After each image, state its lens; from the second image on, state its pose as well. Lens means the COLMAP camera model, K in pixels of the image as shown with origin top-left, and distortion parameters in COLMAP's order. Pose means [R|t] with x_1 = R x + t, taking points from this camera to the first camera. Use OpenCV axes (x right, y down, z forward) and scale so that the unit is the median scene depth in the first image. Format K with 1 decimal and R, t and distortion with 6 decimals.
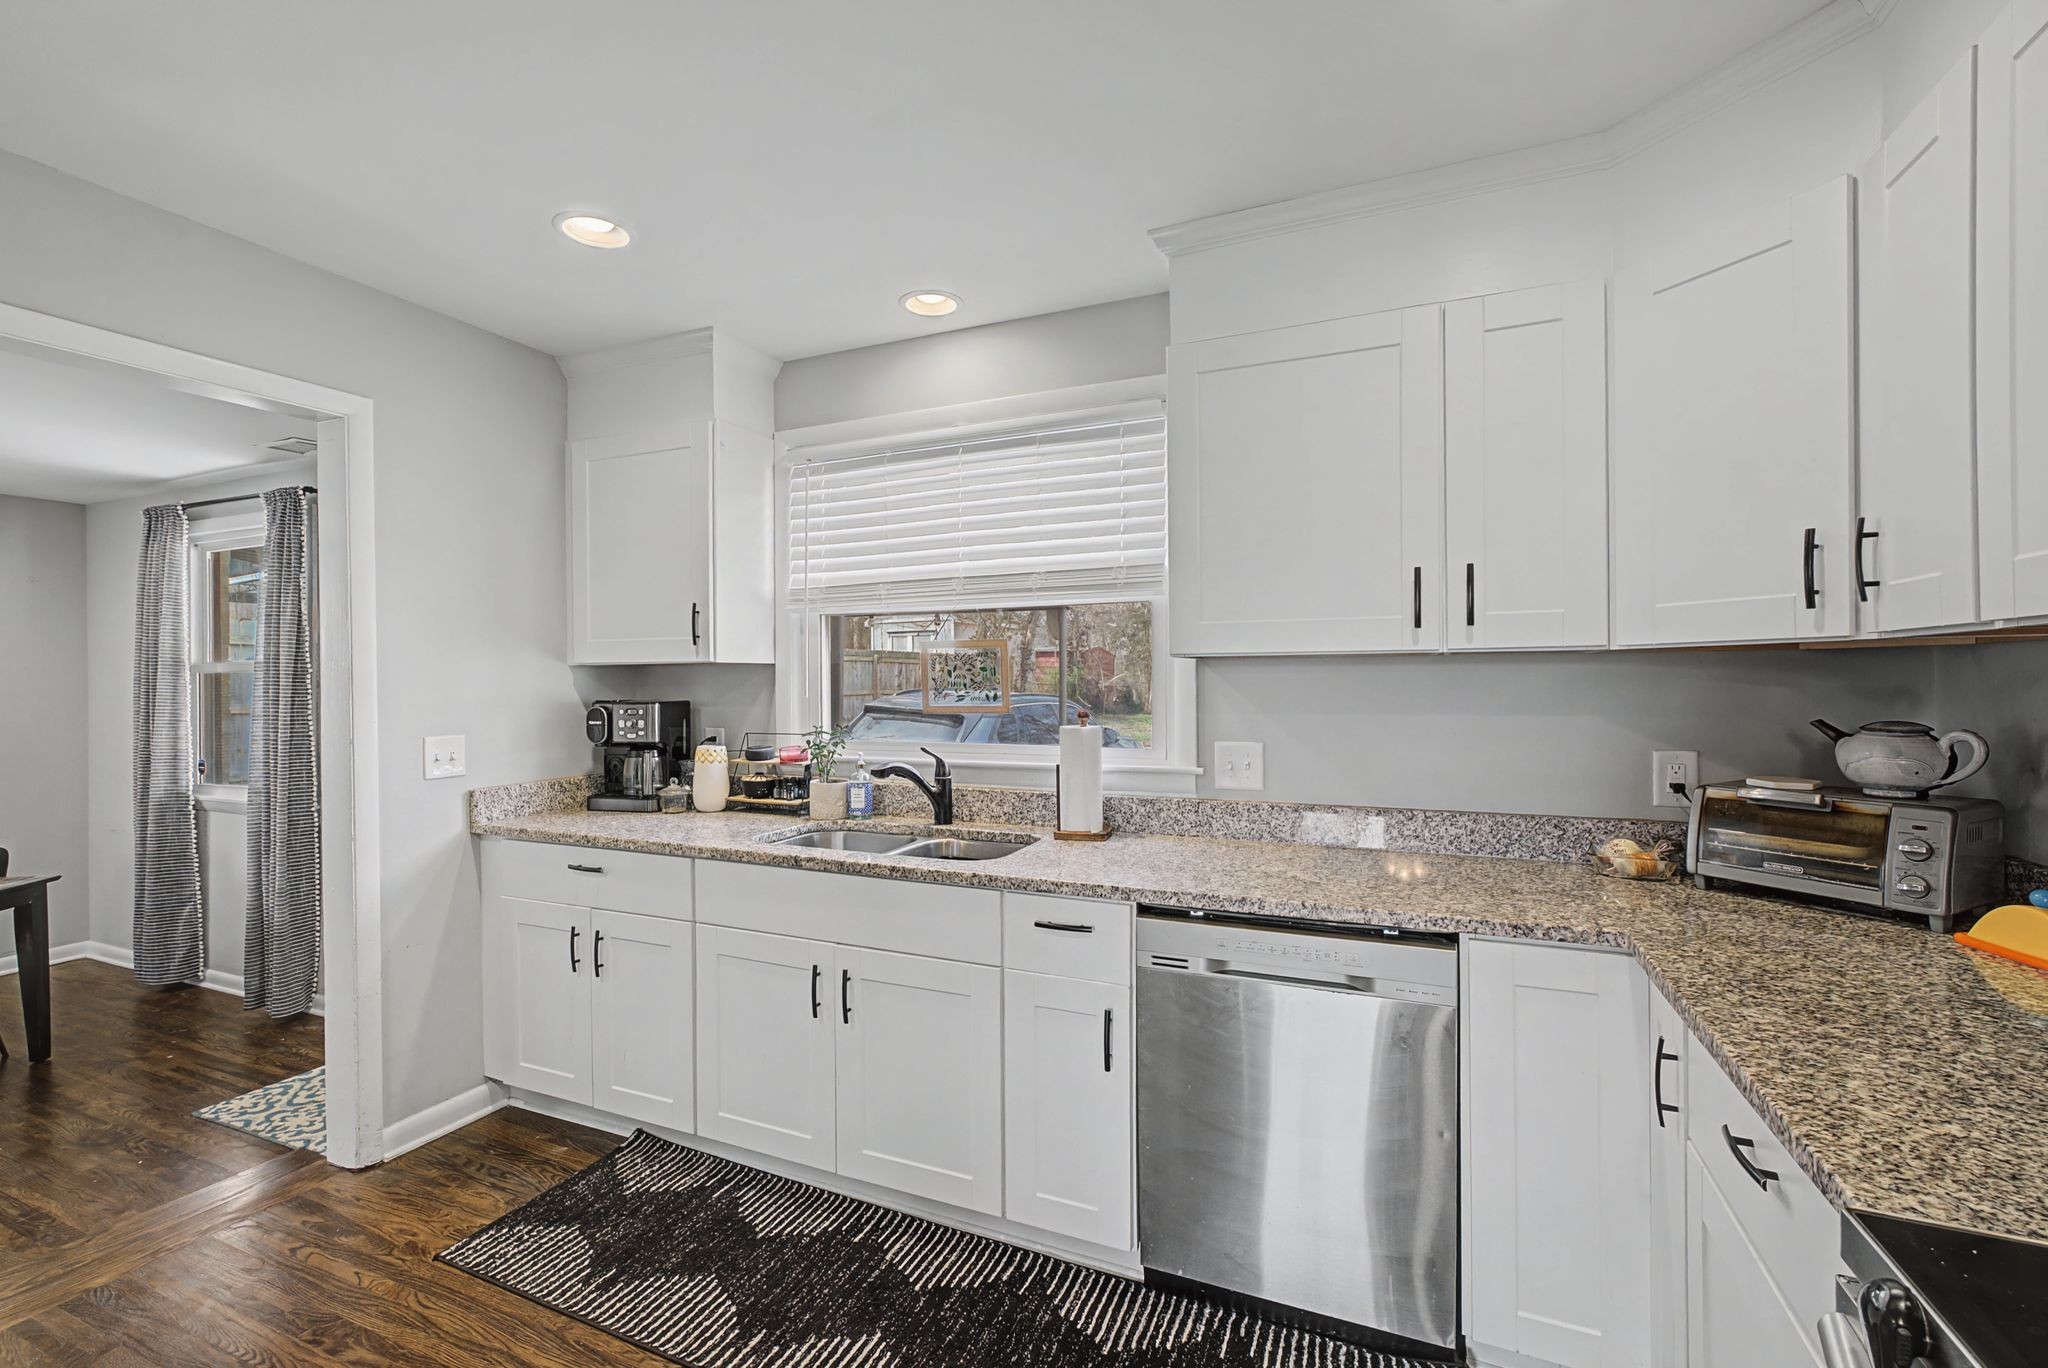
lens RADIAL K [[898.5, 0, 1009.5], [0, 898.5, 688.8], [0, 0, 1]] dist [-0.010703, 0.005189]
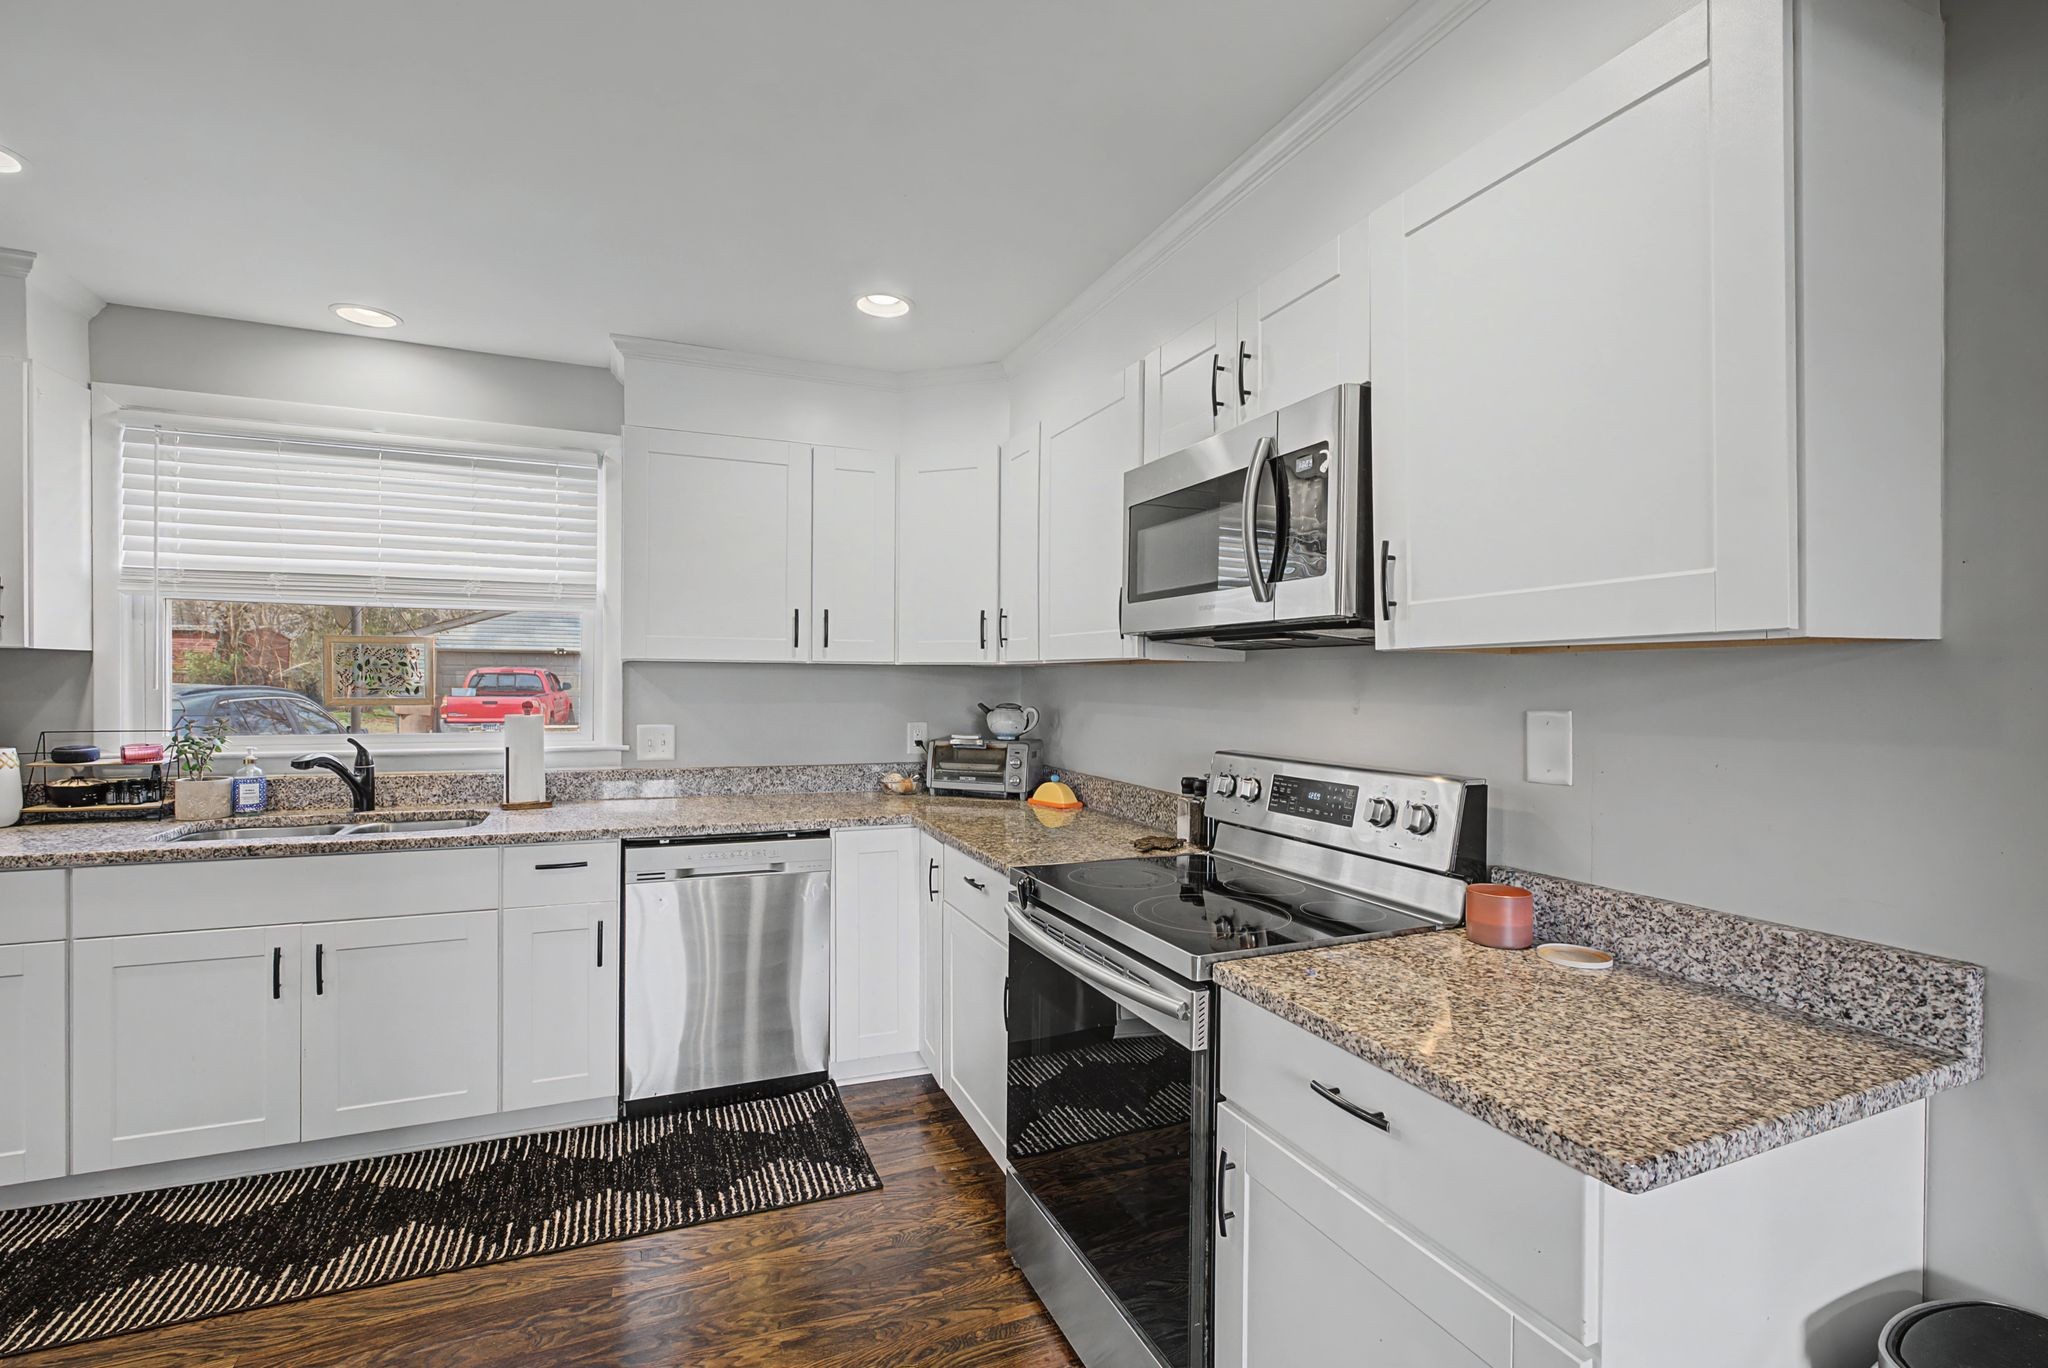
lens RADIAL K [[898.5, 0, 1009.5], [0, 898.5, 688.8], [0, 0, 1]] dist [-0.010703, 0.005189]
pose [[0.690720, 0.004962, 0.723105, -0.371374], [-0.009125, 0.999957, 0.001854, -0.001092], [-0.723064, -0.007879, 0.690736, -0.317454]]
